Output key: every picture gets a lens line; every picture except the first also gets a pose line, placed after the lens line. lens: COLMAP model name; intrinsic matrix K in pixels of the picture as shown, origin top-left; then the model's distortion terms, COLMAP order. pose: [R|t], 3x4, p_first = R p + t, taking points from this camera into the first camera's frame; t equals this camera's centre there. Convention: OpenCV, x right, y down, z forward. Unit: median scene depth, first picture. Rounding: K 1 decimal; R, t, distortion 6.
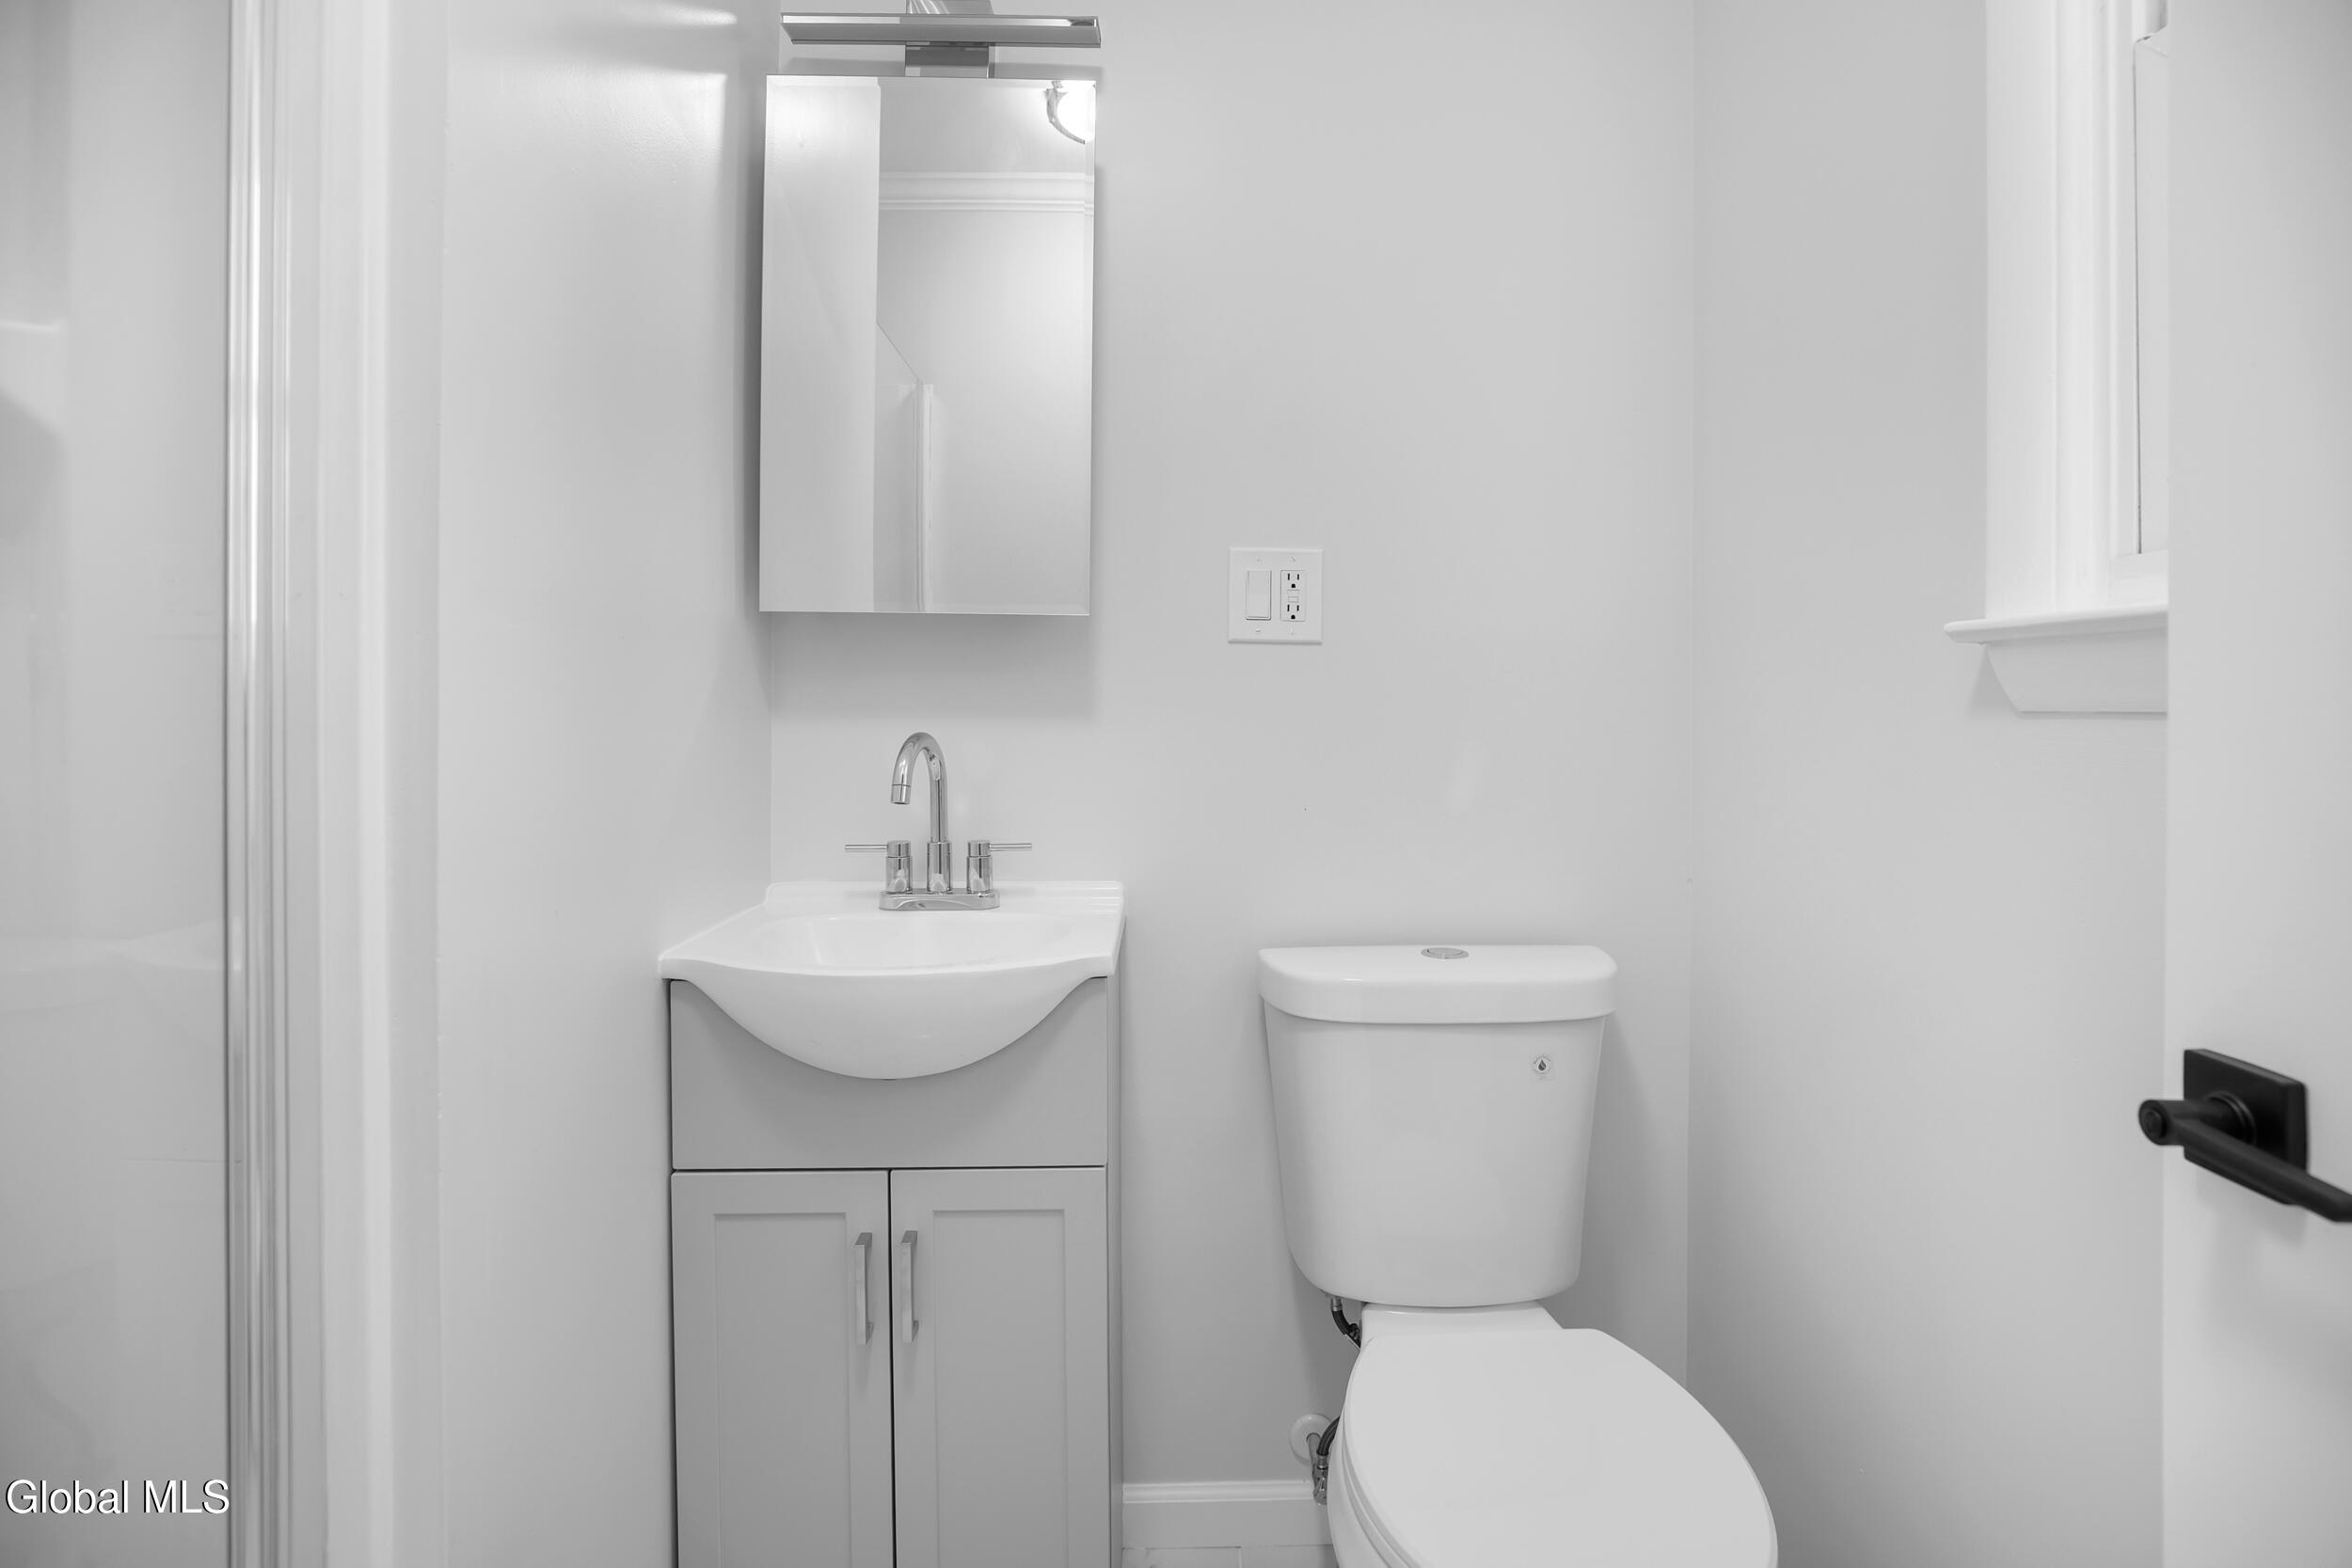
lens RADIAL K [[1141.2, 0, 1193.5], [0, 1141.2, 716.6], [0, 0, 1]] dist [-0.030836, -0.000298]
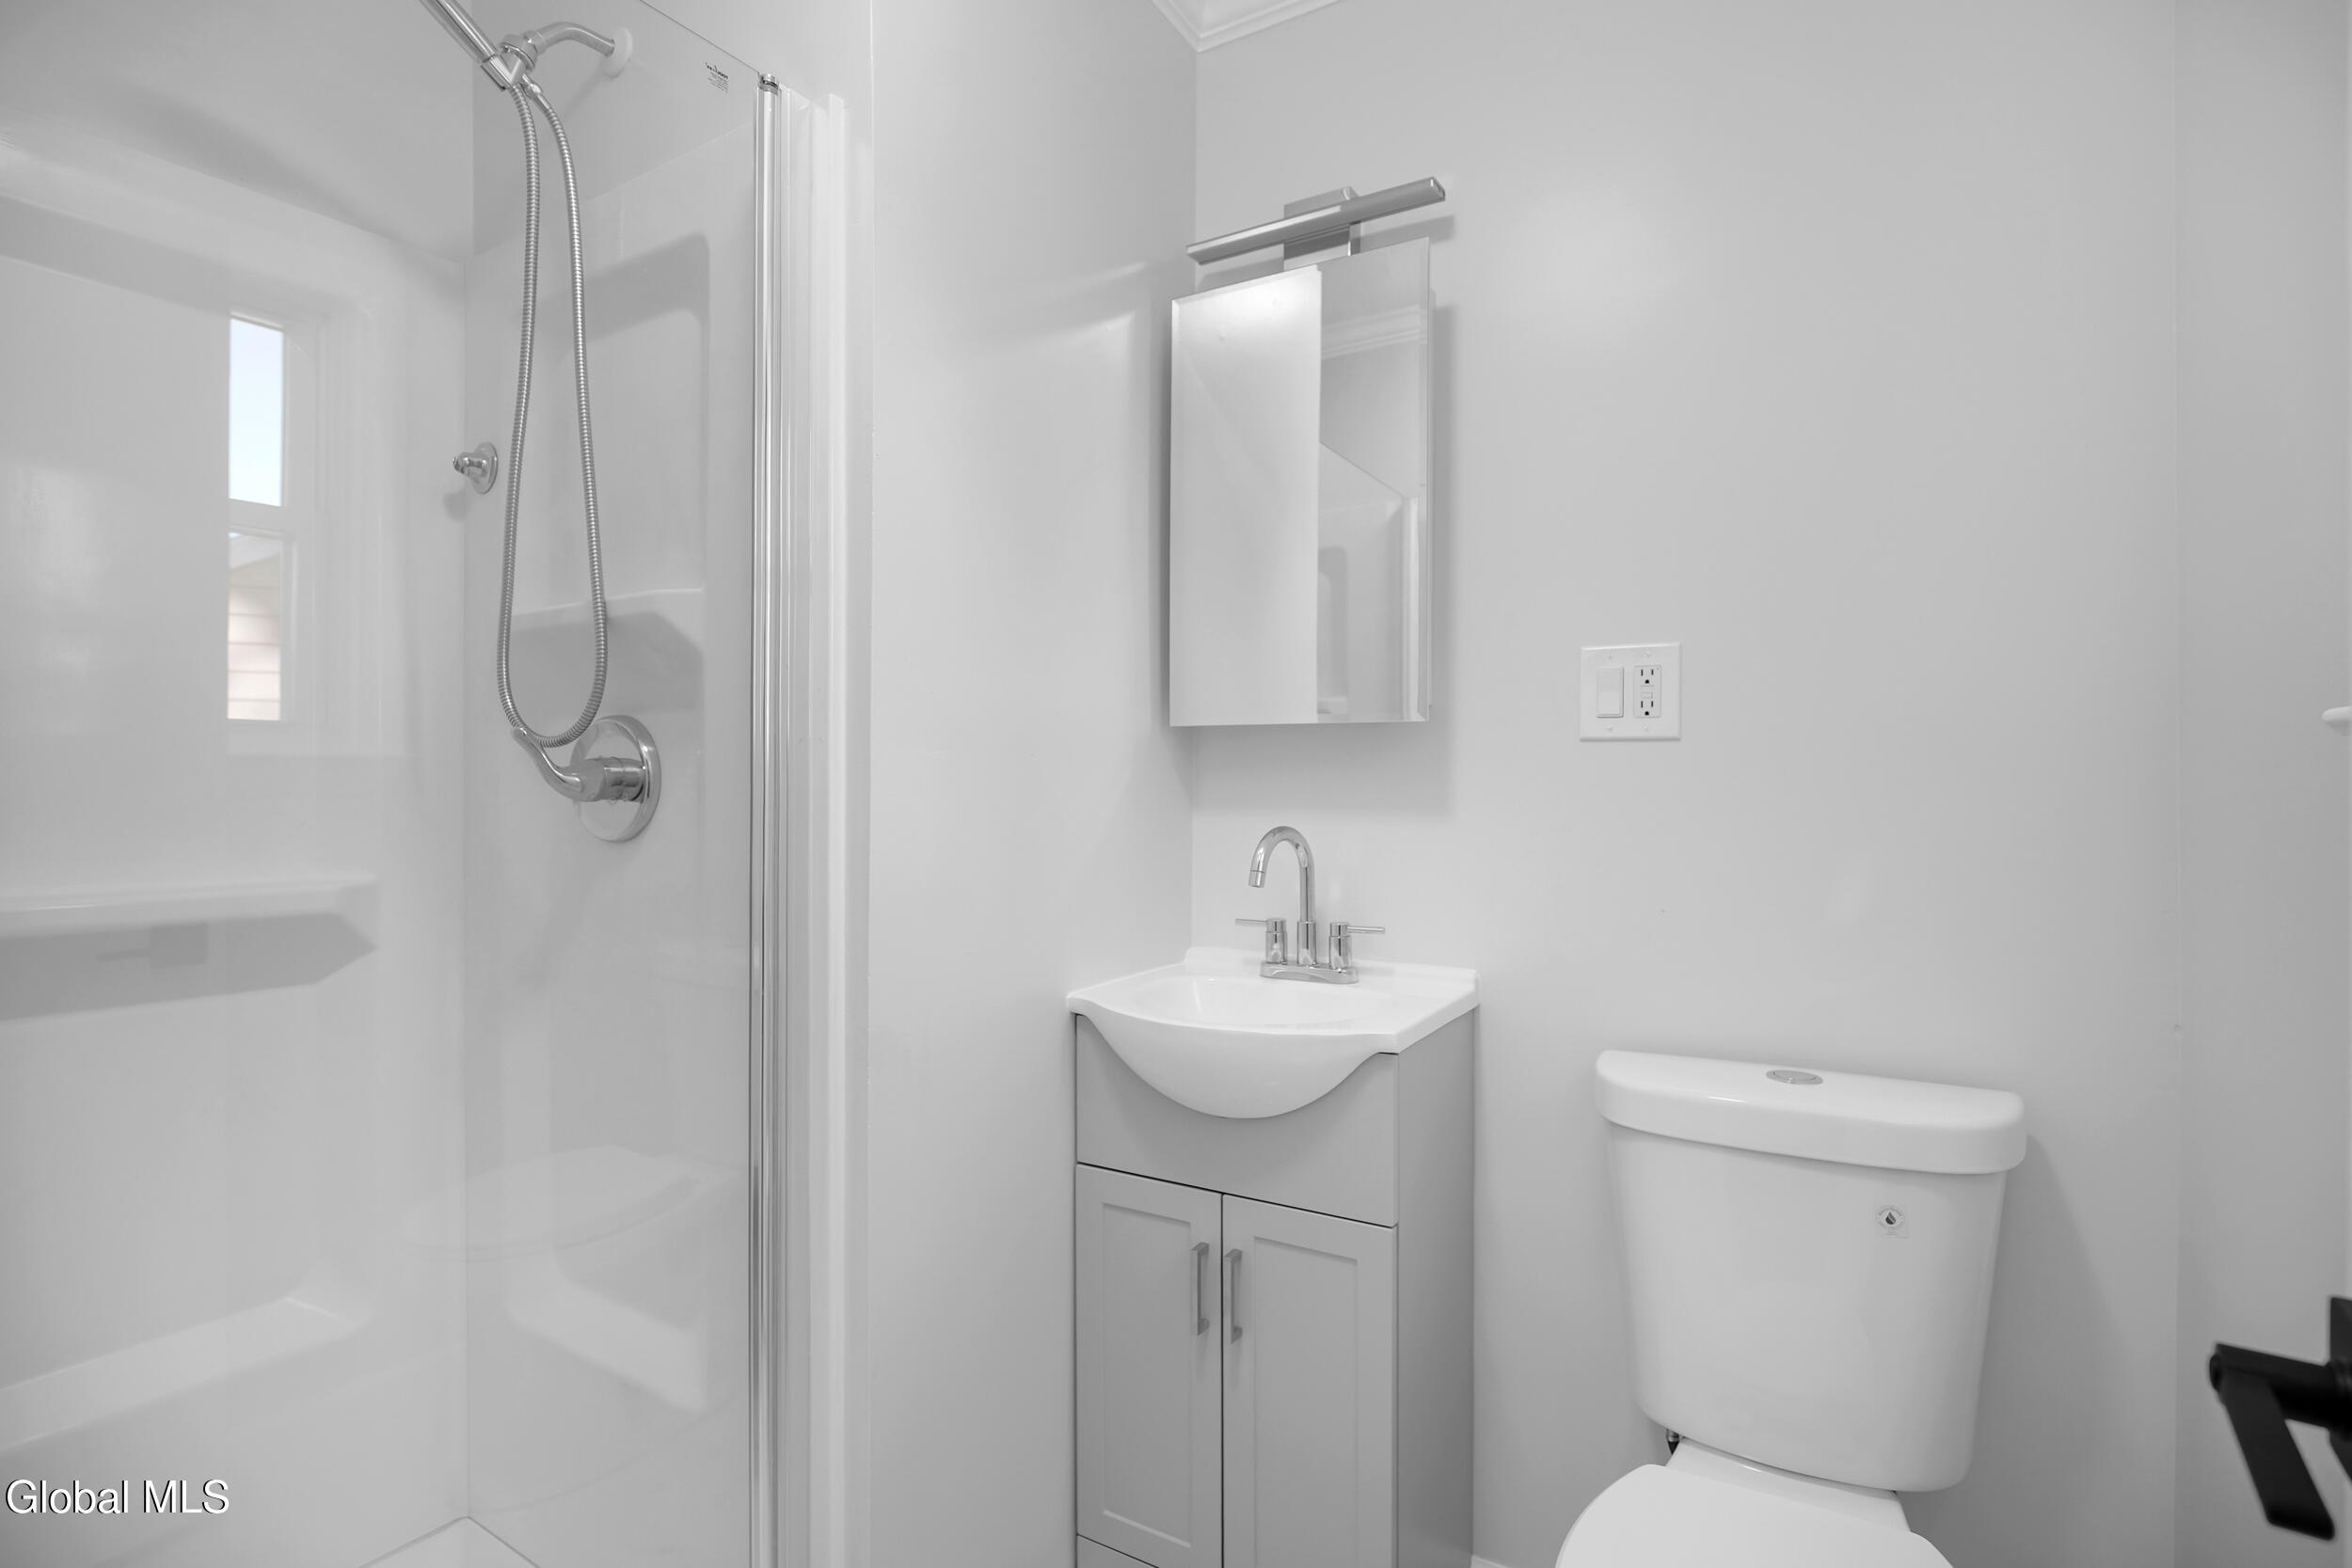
lens RADIAL K [[1122.3, 0, 1174.7], [0, 1122.3, 745.0], [0, 0, 1]] dist [-0.029629, 0.000427]
pose [[0.837371, -0.021586, -0.546208, 0.288084], [-0.001977, 0.999094, -0.042515, -0.019449], [0.546631, 0.036681, 0.836570, -0.027168]]
